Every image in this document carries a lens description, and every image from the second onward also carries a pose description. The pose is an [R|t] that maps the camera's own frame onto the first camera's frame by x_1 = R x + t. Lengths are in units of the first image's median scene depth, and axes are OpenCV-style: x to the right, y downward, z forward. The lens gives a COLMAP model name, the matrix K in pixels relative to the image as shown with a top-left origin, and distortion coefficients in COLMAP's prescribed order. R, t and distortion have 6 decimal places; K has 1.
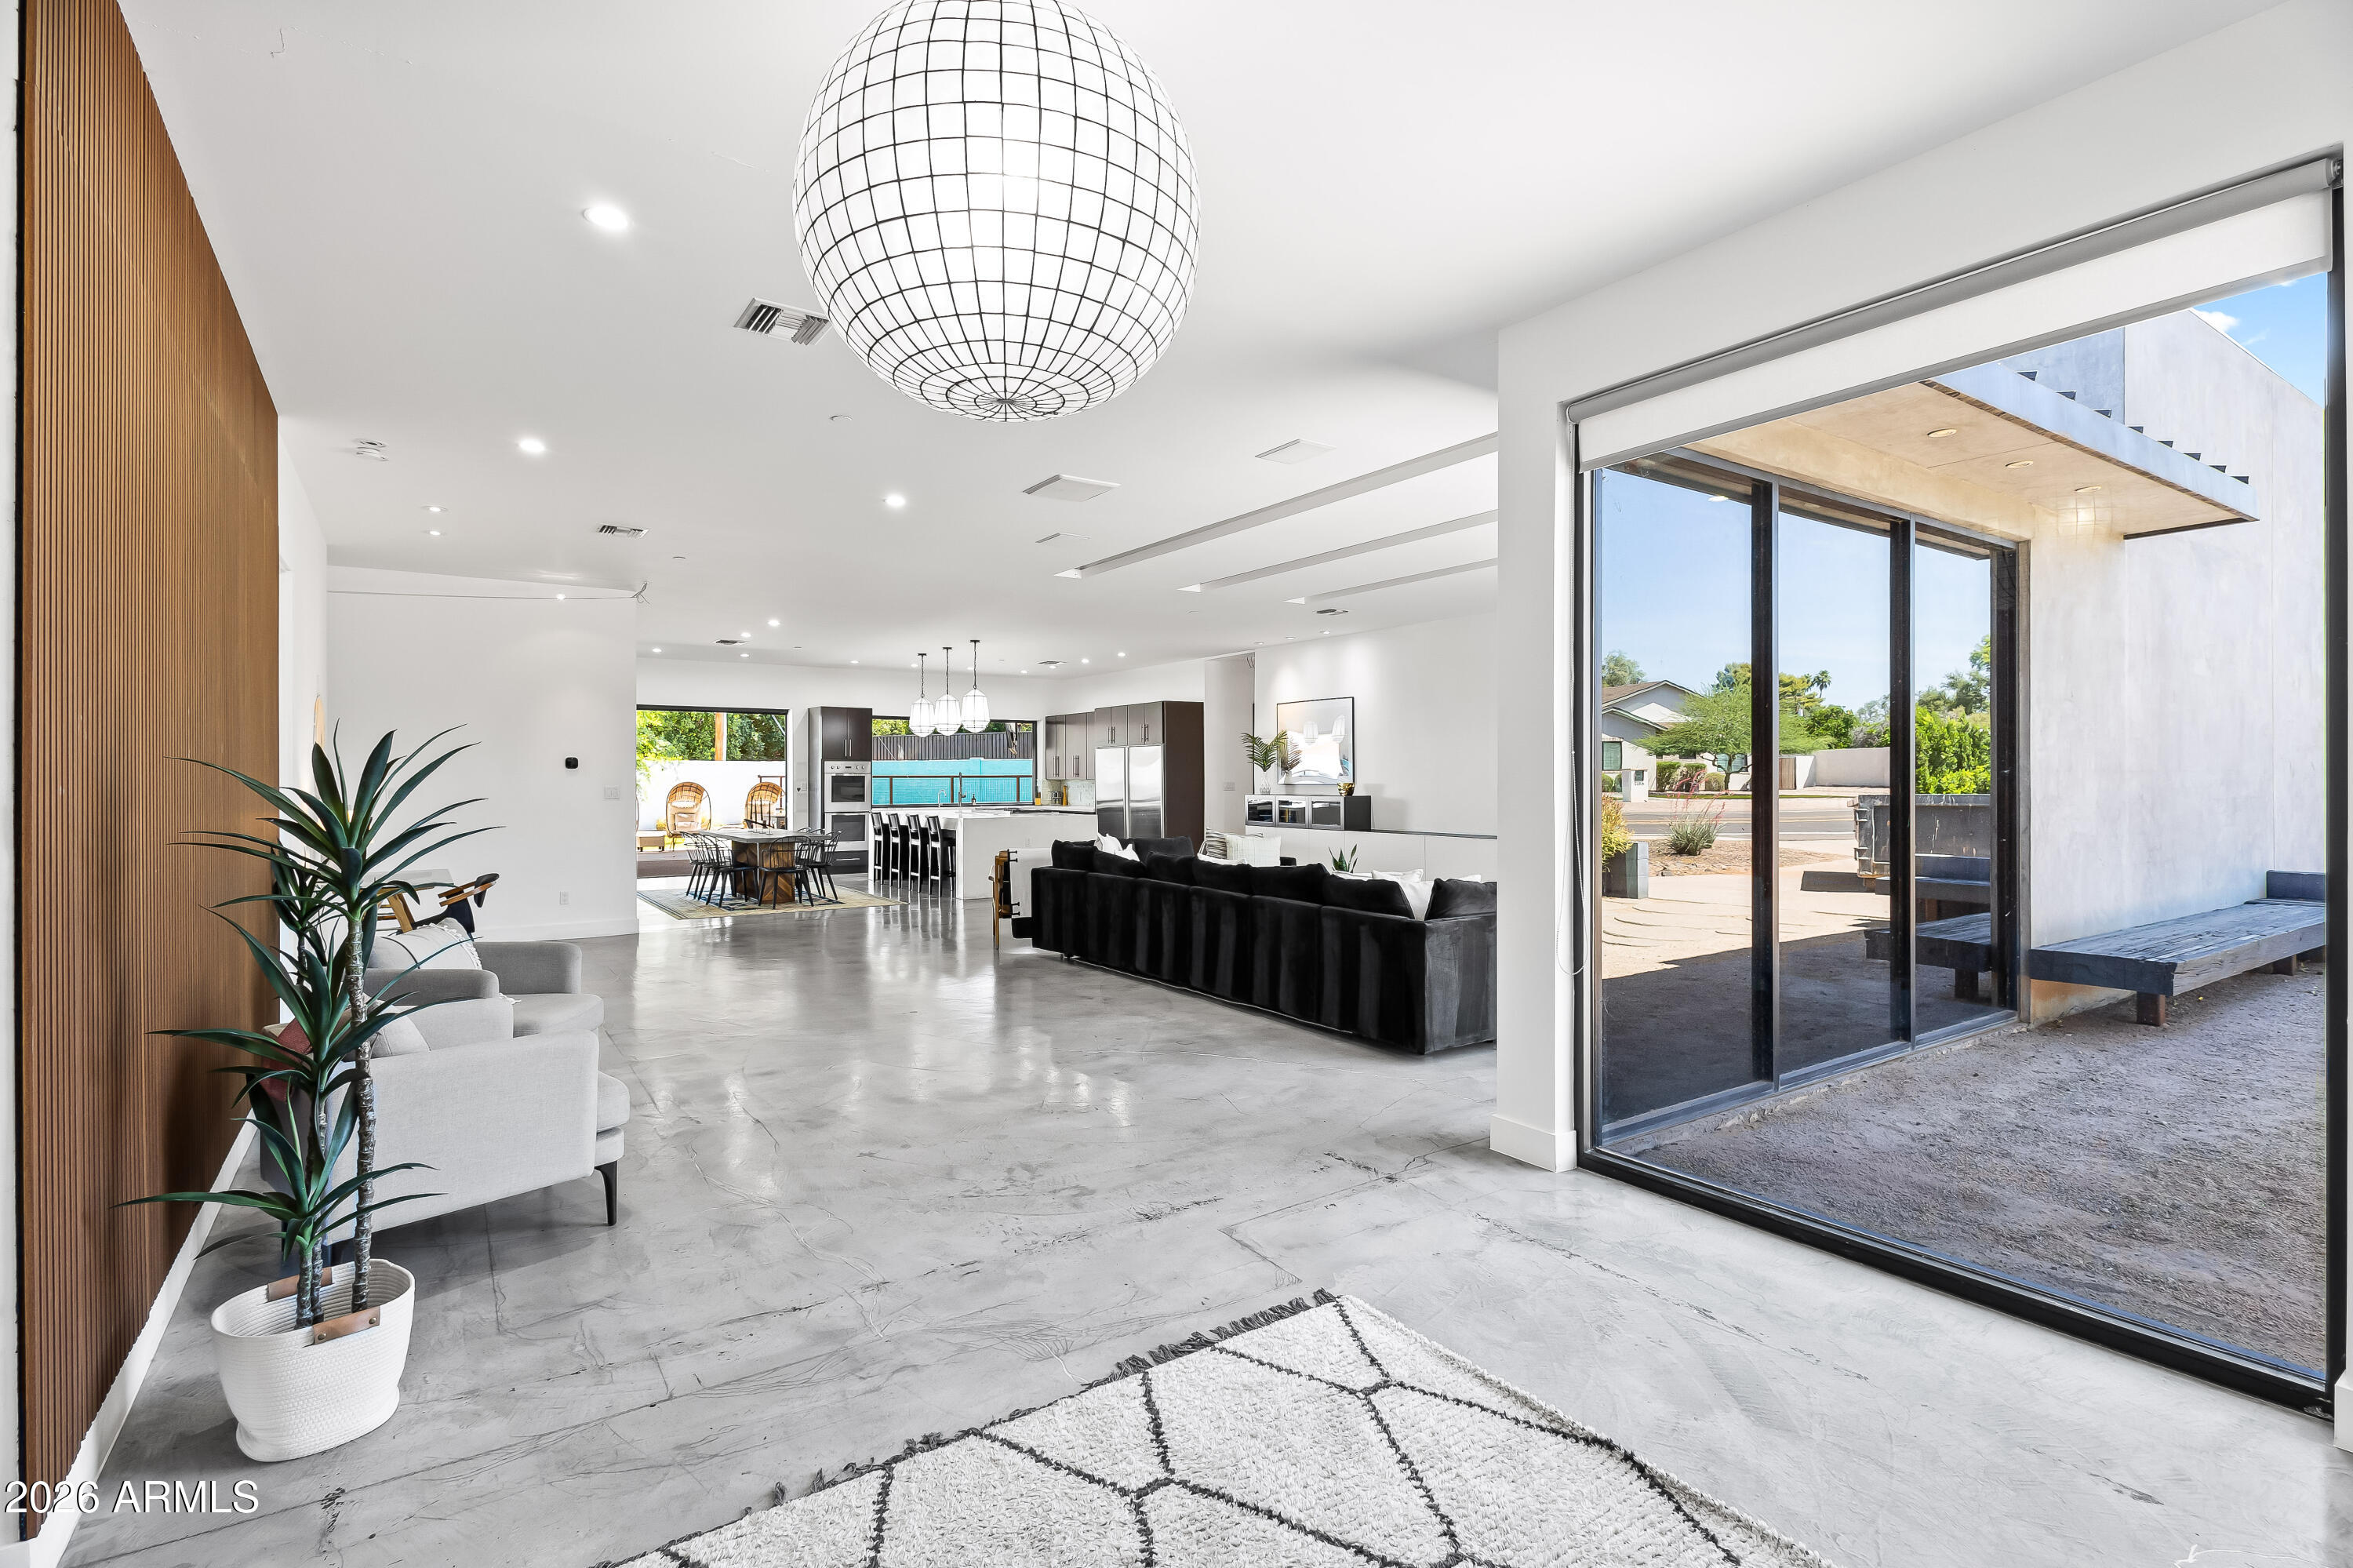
lens RADIAL K [[1111.5, 0, 1165.4], [0, 1111.5, 785.9], [0, 0, 1]] dist [0.003189, -0.002656]
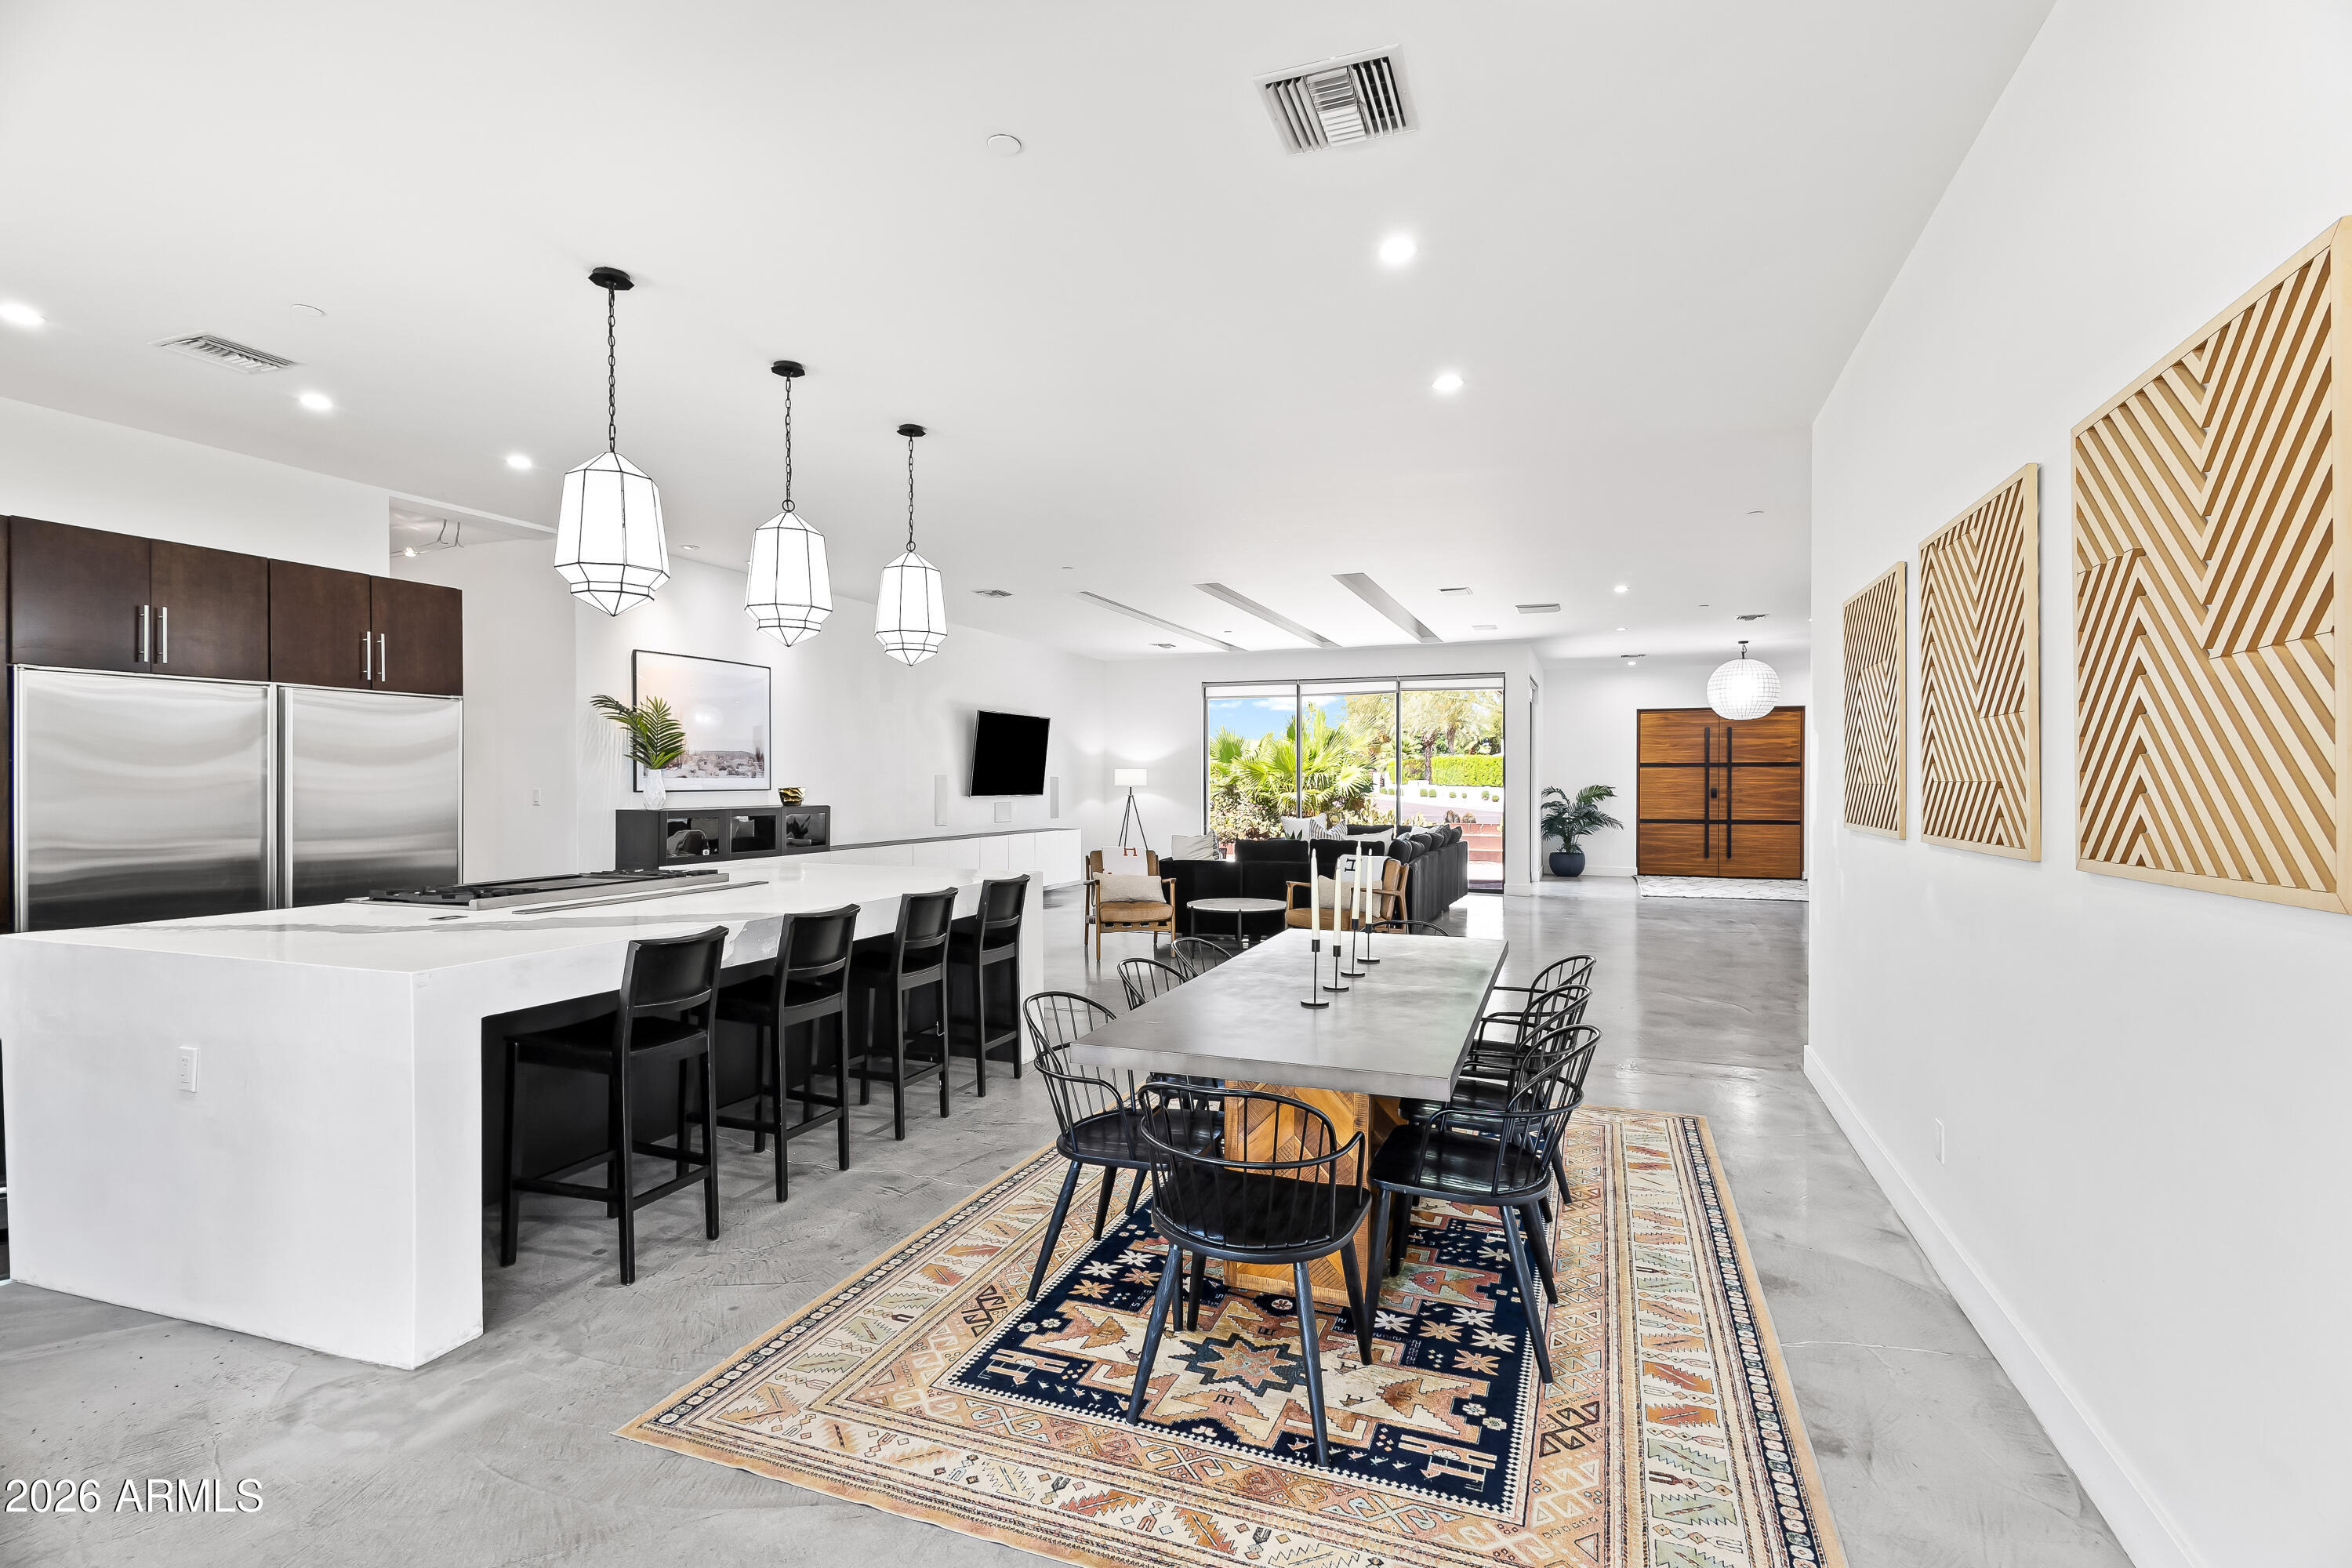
lens RADIAL K [[1111.0, 0, 1187.5], [0, 1111.0, 785.5], [0, 0, 1]] dist [0.003189, -0.002656]
pose [[-0.581204, -0.001985, 0.813755, -0.559493], [0.006978, 0.999948, 0.007422, -0.007909], [-0.813728, 0.009992, -0.581160, 1.195433]]
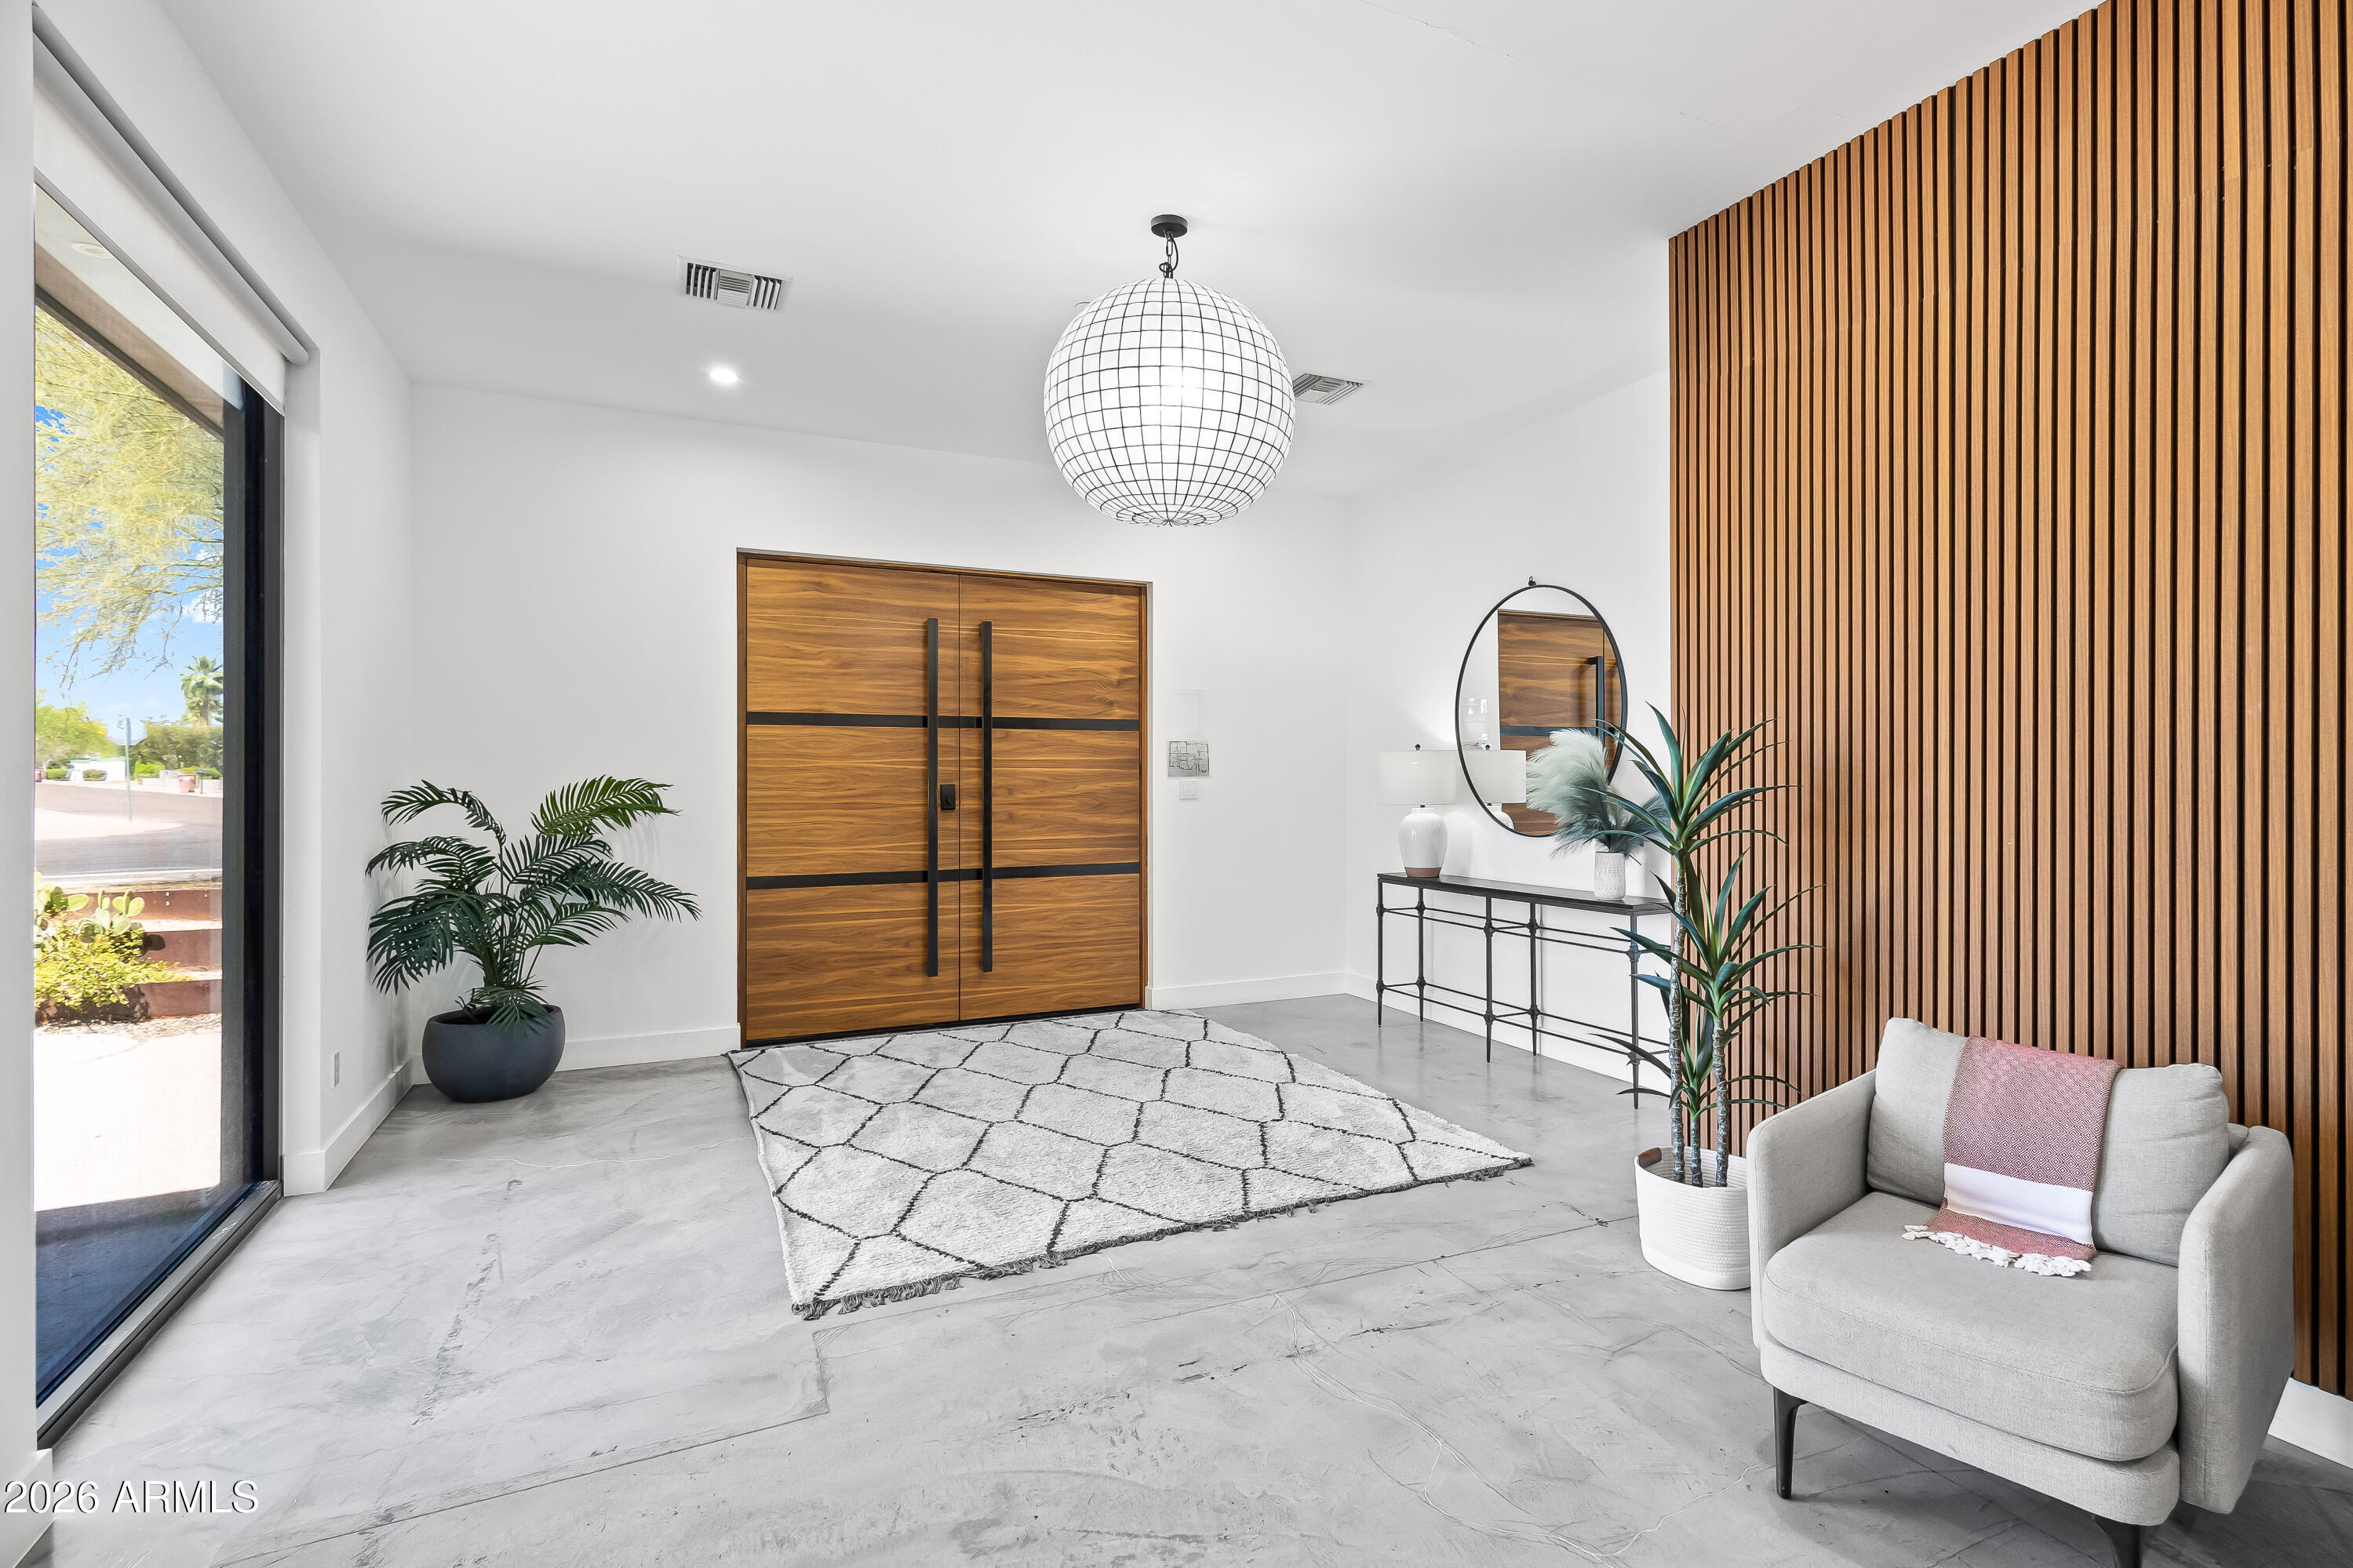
lens RADIAL K [[1111.3, 0, 1198.9], [0, 1111.3, 784.6], [0, 0, 1]] dist [0.003189, -0.002656]
pose [[-0.984546, 0.000889, 0.175121, -0.079457], [0.003633, 0.999876, 0.015346, 0.001685], [-0.175086, 0.015745, -0.984427, 0.438813]]
